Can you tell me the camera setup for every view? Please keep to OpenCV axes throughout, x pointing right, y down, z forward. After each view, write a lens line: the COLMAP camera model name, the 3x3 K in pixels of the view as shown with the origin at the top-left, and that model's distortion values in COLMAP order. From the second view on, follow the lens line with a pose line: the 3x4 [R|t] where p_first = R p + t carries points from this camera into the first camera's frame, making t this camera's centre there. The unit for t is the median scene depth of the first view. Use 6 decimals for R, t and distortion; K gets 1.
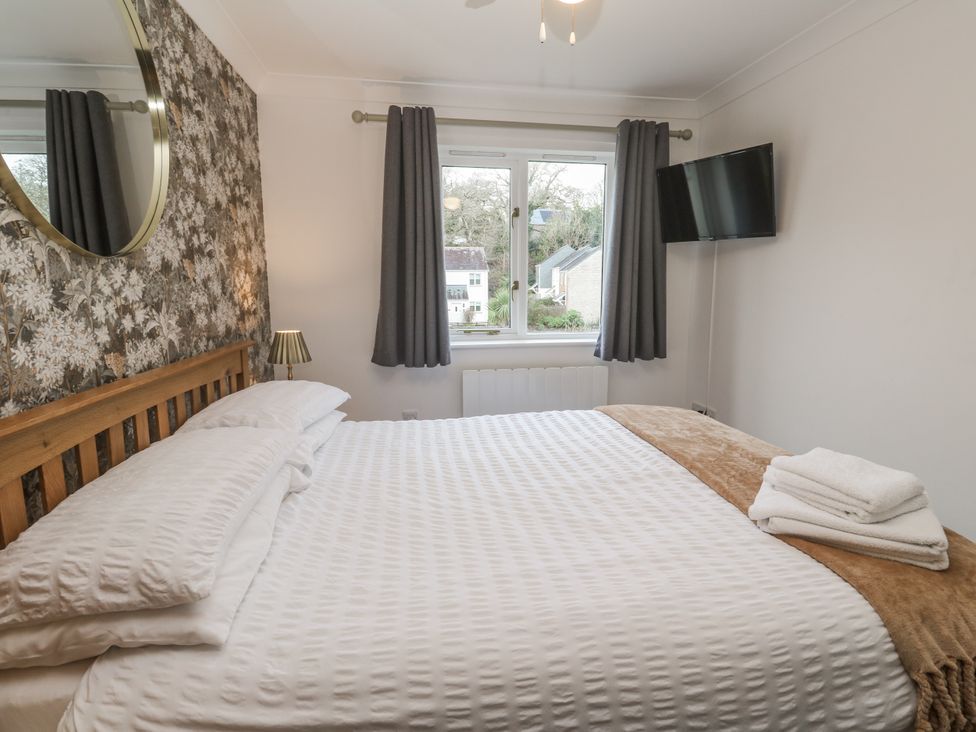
lens RADIAL K [[540.4, 0, 507.1], [0, 540.4, 363.4], [0, 0, 1]] dist [-0.000776, -0.010770]
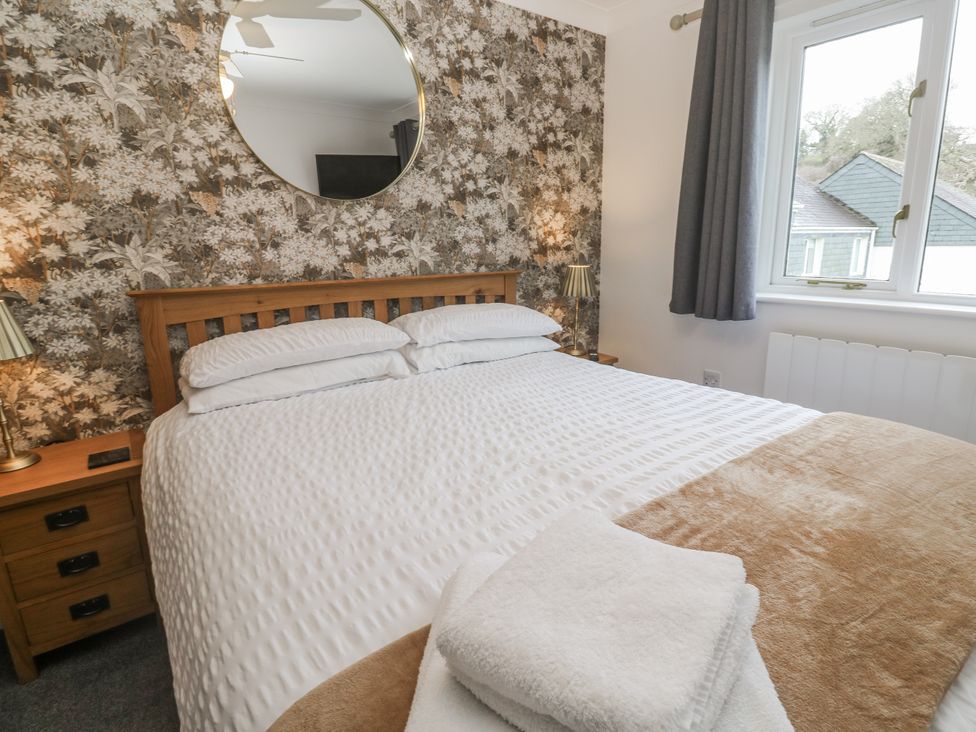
lens RADIAL K [[540.4, 0, 507.1], [0, 540.4, 363.4], [0, 0, 1]] dist [-0.000776, -0.010770]
pose [[0.411862, 0.187090, -0.891833, 0.637251], [-0.124039, 0.981098, 0.148532, -0.014675], [0.902765, 0.049447, 0.427284, 0.520207]]
